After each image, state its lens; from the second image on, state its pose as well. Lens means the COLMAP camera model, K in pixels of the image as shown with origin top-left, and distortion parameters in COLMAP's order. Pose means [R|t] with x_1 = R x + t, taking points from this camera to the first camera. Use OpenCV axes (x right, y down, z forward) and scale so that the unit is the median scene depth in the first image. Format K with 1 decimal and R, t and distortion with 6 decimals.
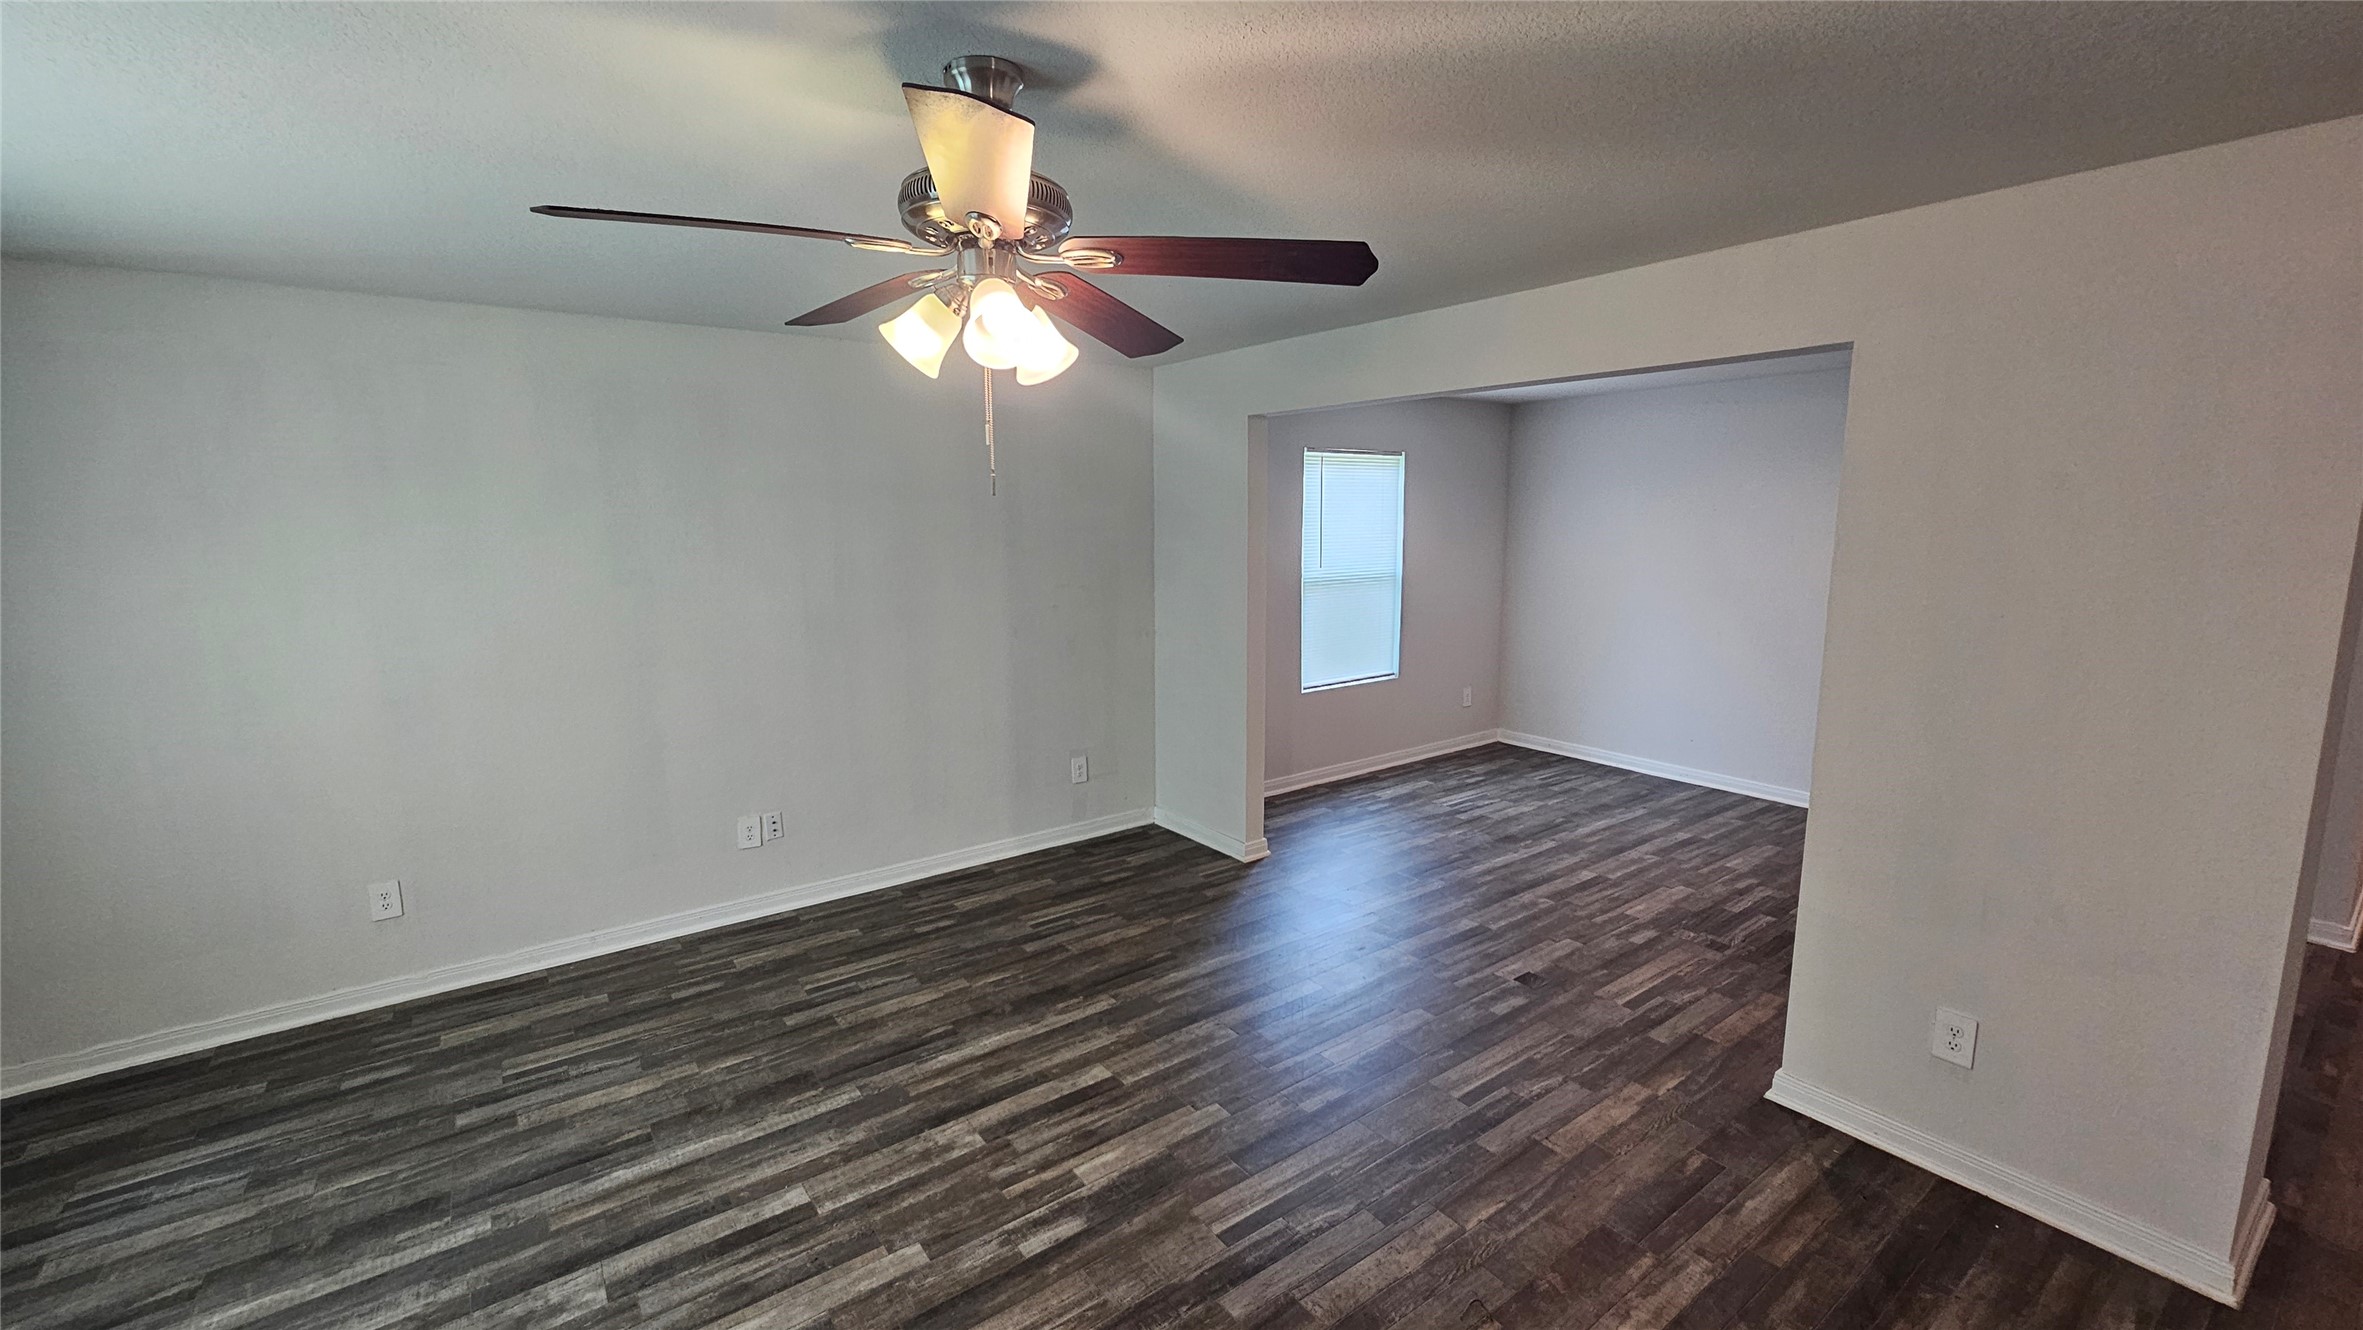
lens RADIAL K [[985.4, 0, 1168.8], [0, 985.4, 667.5], [0, 0, 1]] dist [-0.002720, 0.001077]
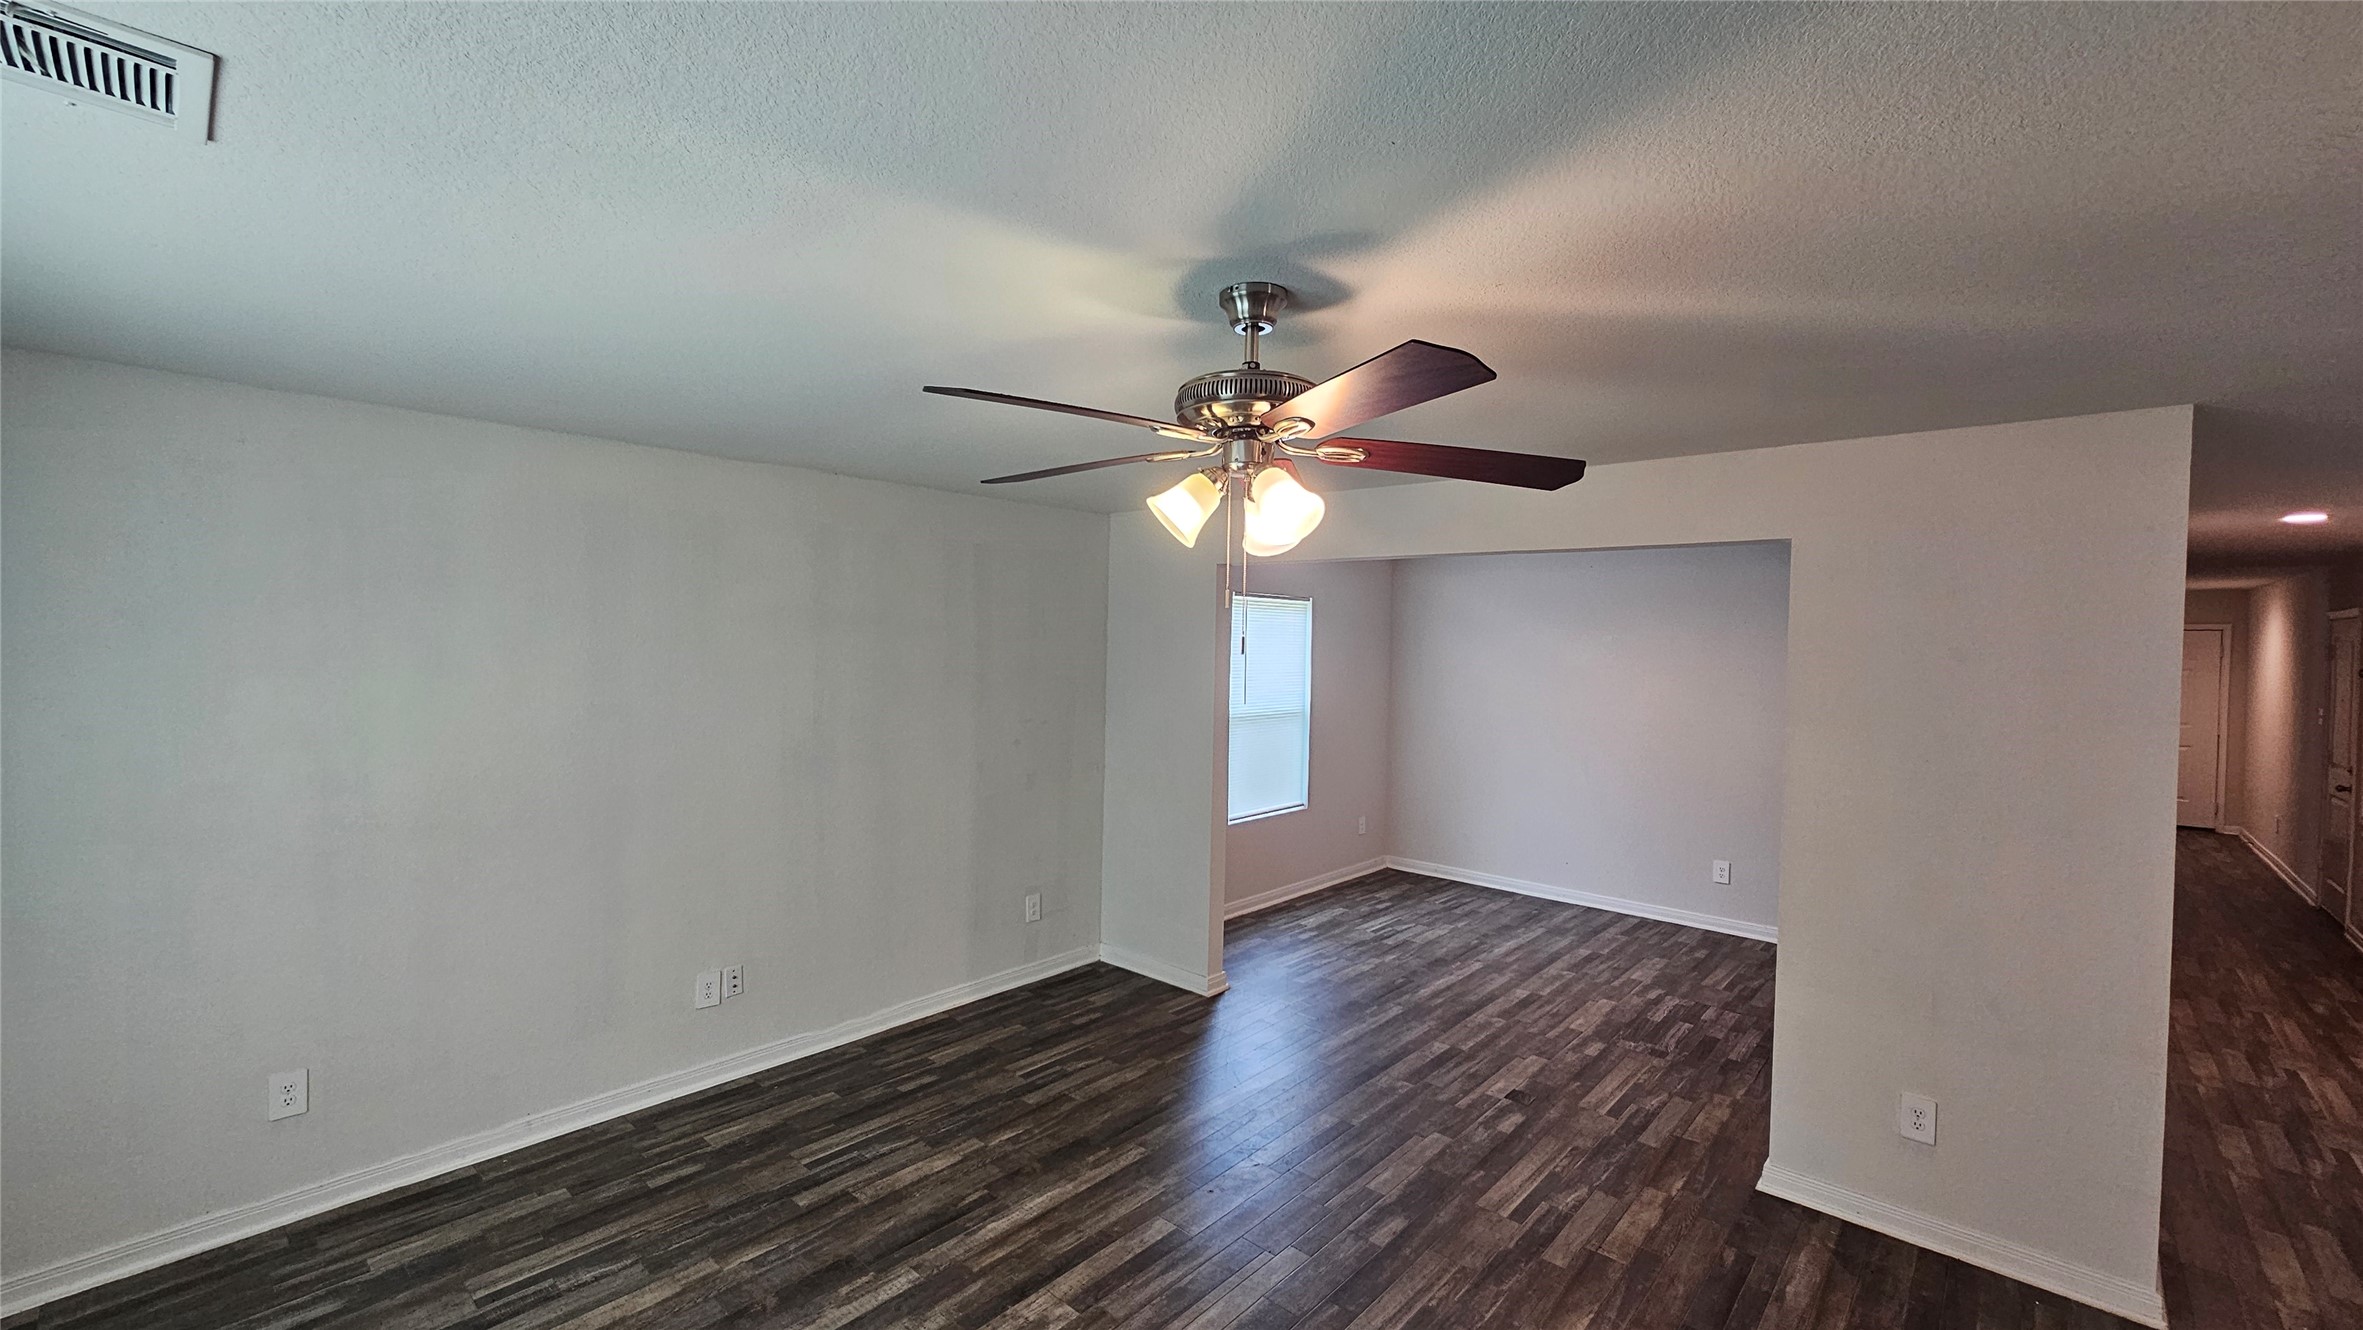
lens RADIAL K [[985.4, 0, 1172.1], [0, 985.4, 658.9], [0, 0, 1]] dist [-0.002720, 0.001077]
pose [[0.977635, 0.021354, 0.209223, -0.242873], [0.007507, 0.990655, -0.136188, -0.010822], [-0.210176, 0.134713, 0.968338, -0.019926]]
